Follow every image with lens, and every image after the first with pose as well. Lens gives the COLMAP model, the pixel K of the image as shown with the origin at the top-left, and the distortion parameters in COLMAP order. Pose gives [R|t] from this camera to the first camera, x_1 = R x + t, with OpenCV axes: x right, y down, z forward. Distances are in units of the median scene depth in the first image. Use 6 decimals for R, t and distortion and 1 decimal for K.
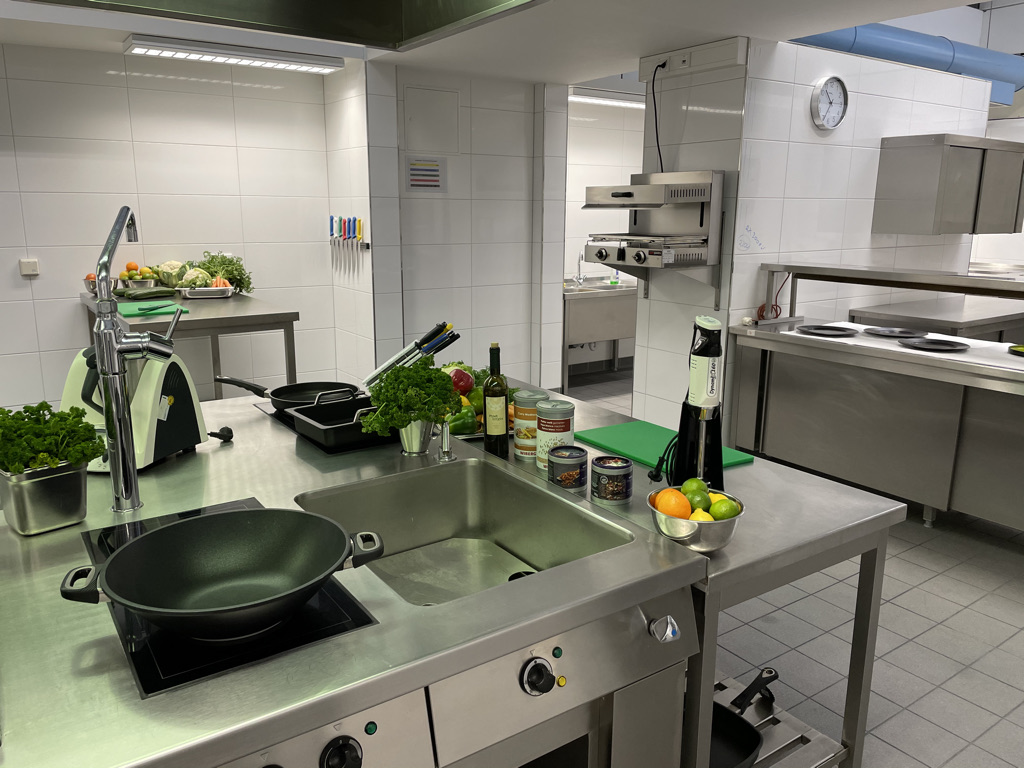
lens RADIAL K [[770.8, 0, 512.0], [0, 770.8, 384.0], [0, 0, 1]] dist [0.097852, -0.127297]
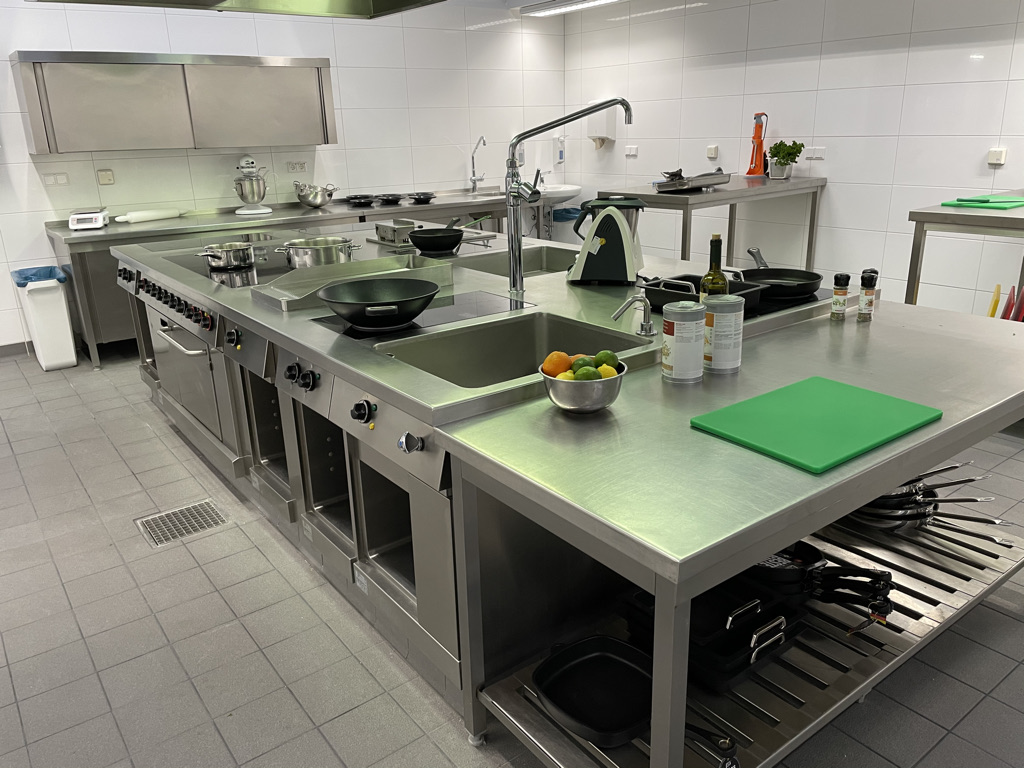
lens RADIAL K [[770.8, 0, 512.0], [0, 770.8, 384.0], [0, 0, 1]] dist [0.097852, -0.127297]
pose [[0.041543, 0.311051, -0.949485, 0.538946], [-0.189742, 0.935468, 0.298157, -0.069131], [0.980955, 0.167771, 0.097881, 0.404056]]
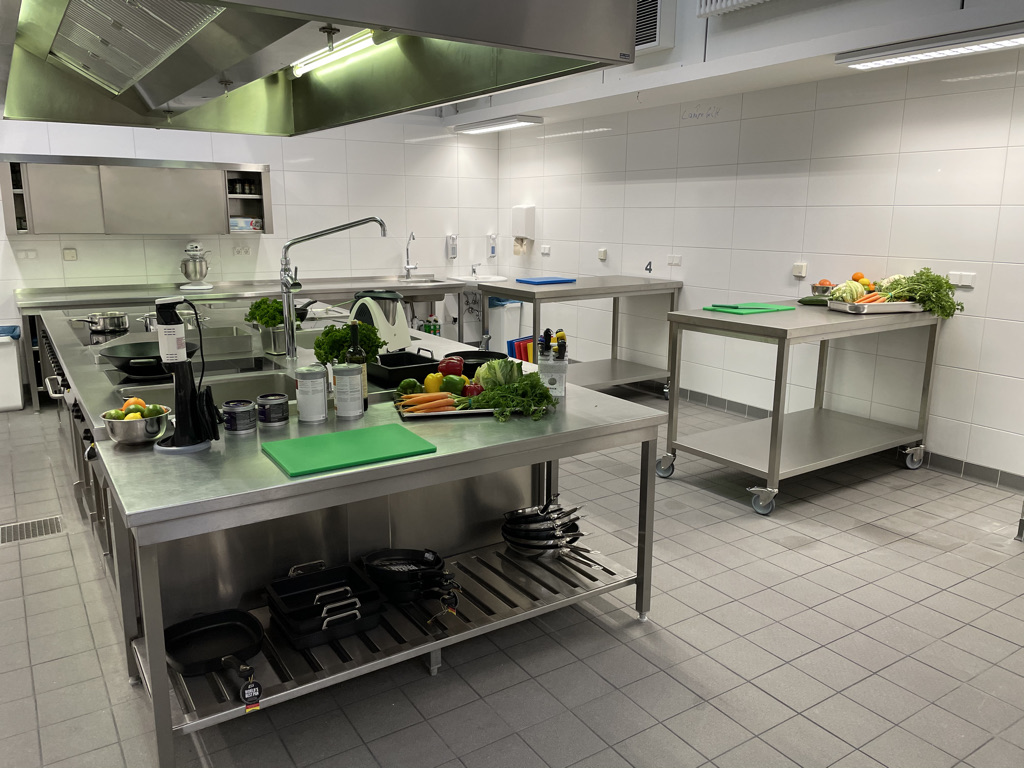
lens RADIAL K [[770.8, 0, 512.0], [0, 770.8, 384.0], [0, 0, 1]] dist [0.097852, -0.127297]
pose [[-0.027515, 0.210443, -0.977219, 0.745457], [-0.225997, 0.950968, 0.211153, -0.169004], [0.973739, 0.226659, 0.021394, 0.731616]]
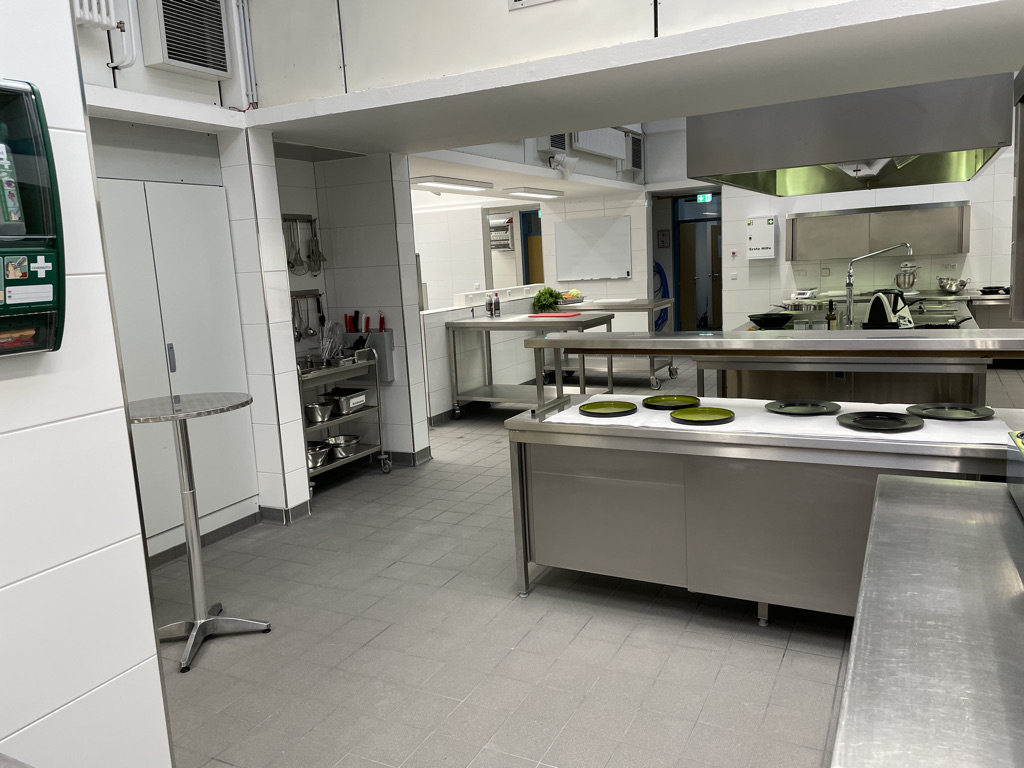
lens RADIAL K [[770.8, 0, 512.0], [0, 770.8, 384.0], [0, 0, 1]] dist [0.097852, -0.127297]
pose [[-0.892808, 0.118374, -0.434606, 1.240909], [-0.046408, 0.935543, 0.350150, -0.398350], [0.448041, 0.332786, -0.829767, 1.673267]]
